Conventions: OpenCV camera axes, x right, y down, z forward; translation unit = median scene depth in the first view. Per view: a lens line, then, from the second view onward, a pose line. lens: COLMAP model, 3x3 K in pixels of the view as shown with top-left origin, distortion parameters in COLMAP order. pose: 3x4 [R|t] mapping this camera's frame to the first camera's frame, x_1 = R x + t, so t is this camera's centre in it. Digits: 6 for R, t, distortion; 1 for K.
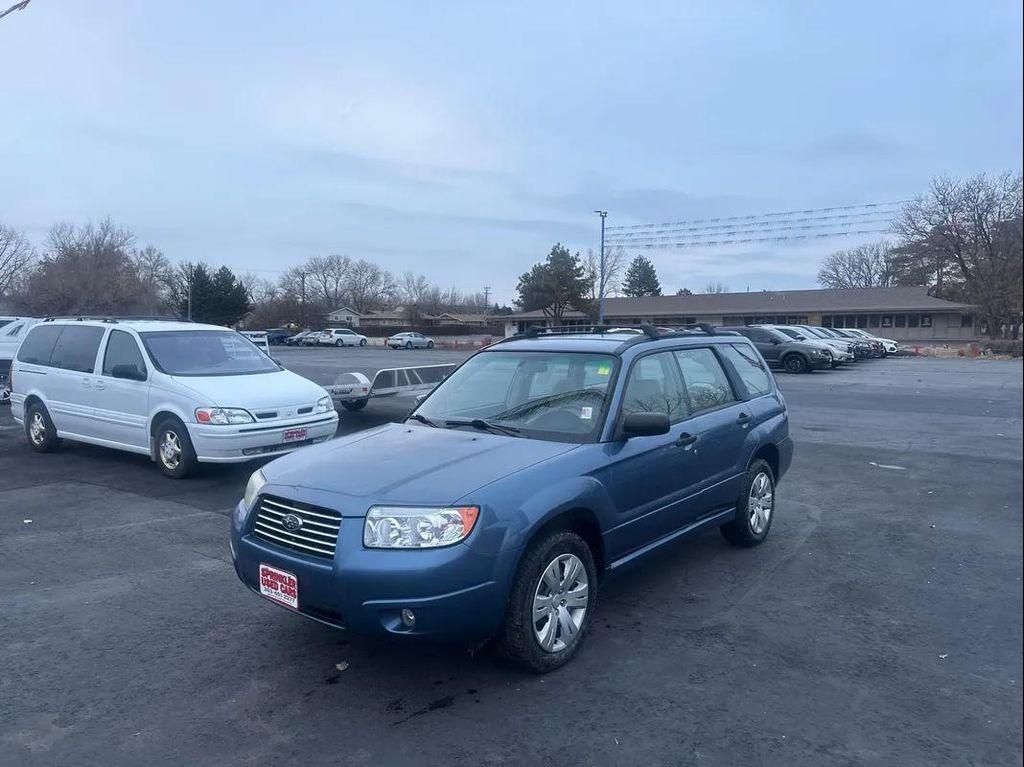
lens RADIAL K [[715.2, 0, 517.5], [0, 715.2, 375.3], [0, 0, 1]] dist [0.051864, -0.069063]
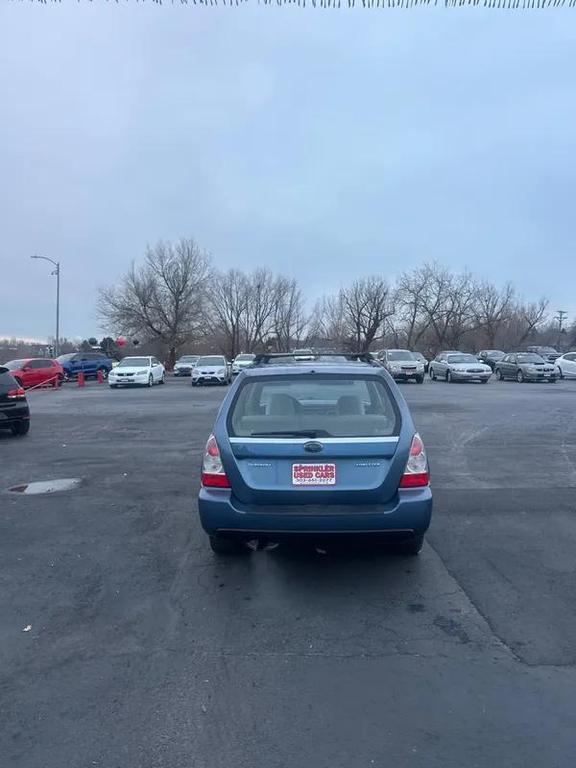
lens RADIAL K [[536.4, 0, 291.4], [0, 536.4, 379.3], [0, 0, 1]] dist [0.051864, -0.069063]
pose [[-0.806401, 0.042495, -0.589840, 0.626151], [-0.017065, 0.995327, 0.095039, -0.098588], [0.591123, 0.086705, -0.801908, 1.479389]]
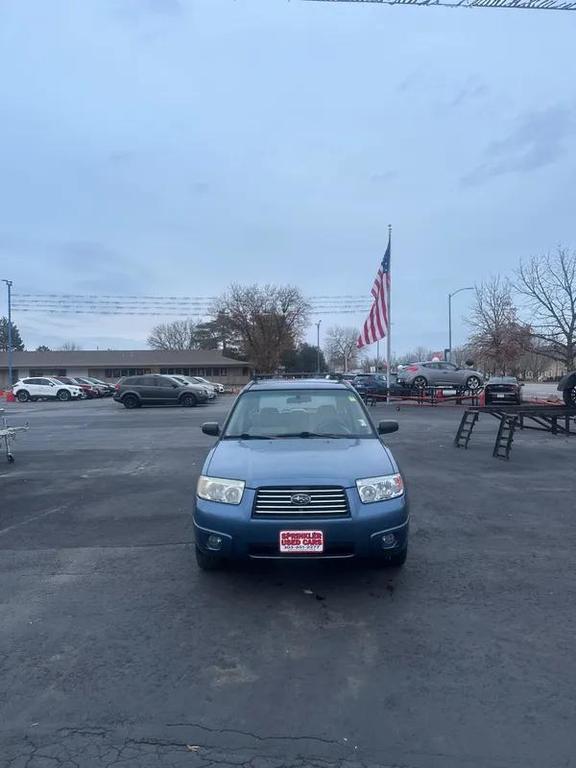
lens RADIAL K [[536.4, 0, 292.2], [0, 536.4, 376.8], [0, 0, 1]] dist [0.051864, -0.069063]
pose [[0.775442, -0.004864, 0.631400, -0.541280], [0.046664, 0.997677, -0.049623, -0.001950], [-0.629692, 0.067944, 0.773868, 0.047191]]
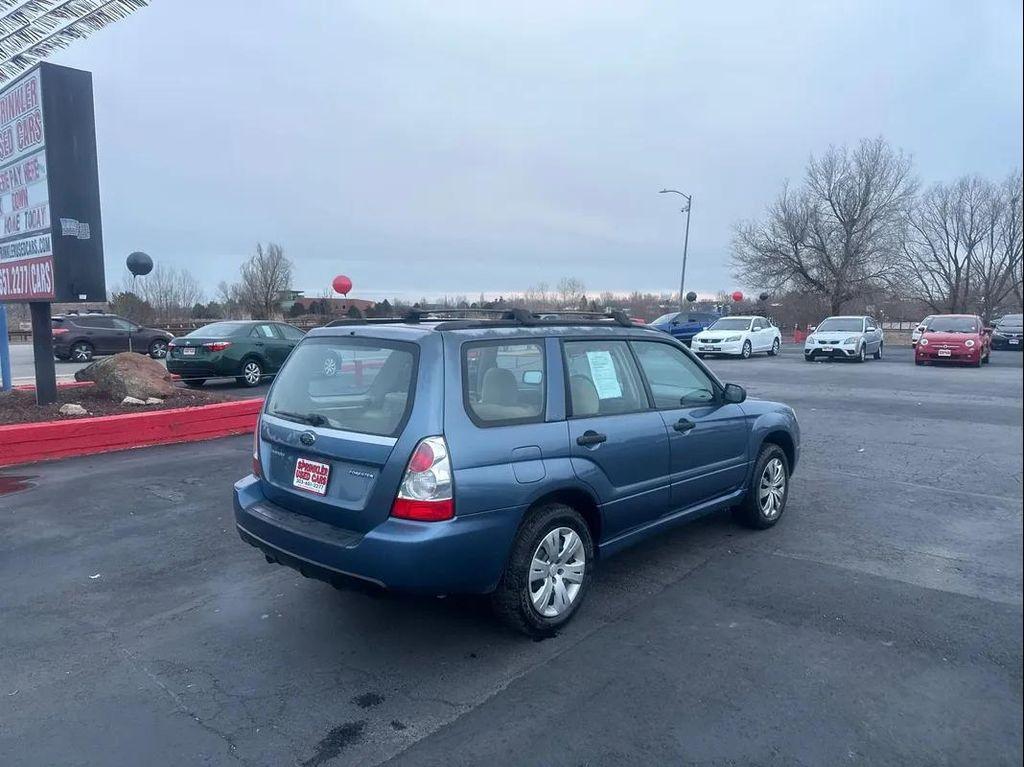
lens RADIAL K [[715.2, 0, 516.1], [0, 715.2, 387.1], [0, 0, 1]] dist [0.051864, -0.069063]
pose [[-0.996569, -0.003284, 0.082695, 0.065083], [0.009402, 0.988253, 0.152540, -0.094738], [-0.082225, 0.152794, -0.984832, 1.567060]]
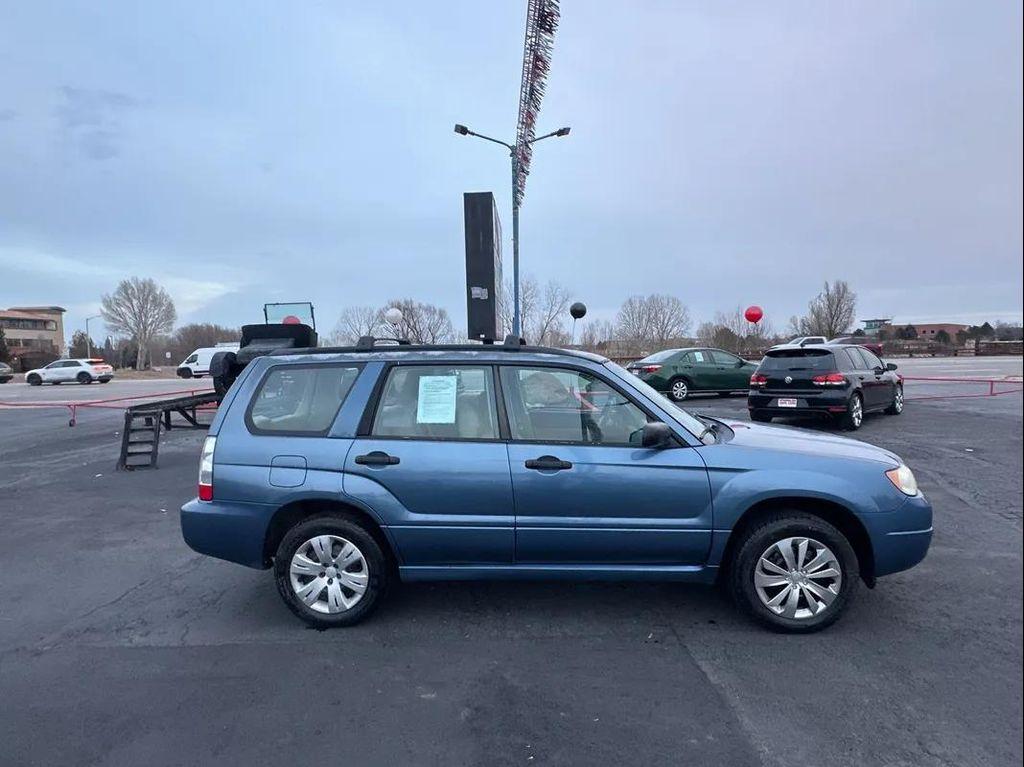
lens RADIAL K [[566.1, 0, 511.3], [0, 566.1, 384.4], [0, 0, 1]] dist [-0.012490, 0.008508]
pose [[-0.562389, -0.028762, 0.826372, -0.399306], [0.073866, 0.993652, 0.084854, -0.059385], [-0.823567, 0.108762, -0.556694, 1.165414]]
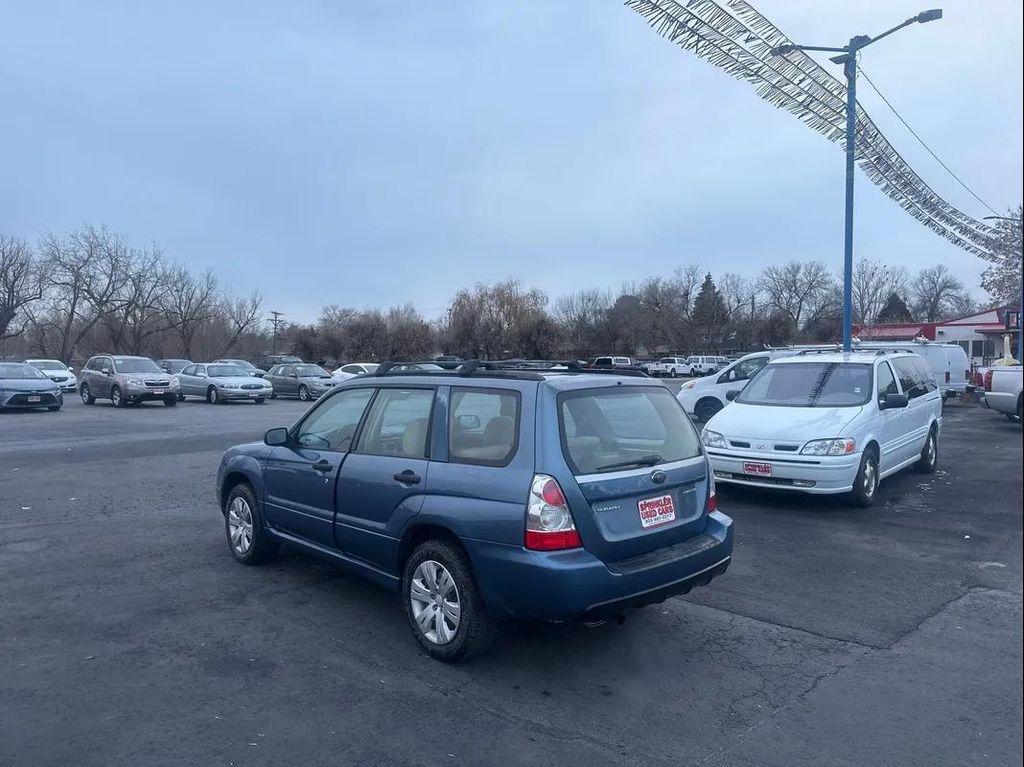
lens RADIAL K [[715.2, 0, 515.4], [0, 715.2, 389.4], [0, 0, 1]] dist [0.051864, -0.069063]
pose [[-0.131915, 0.042180, -0.990363, 0.894530], [-0.057478, 0.997088, 0.050123, -0.071051], [0.989593, 0.063536, -0.129107, 0.991988]]
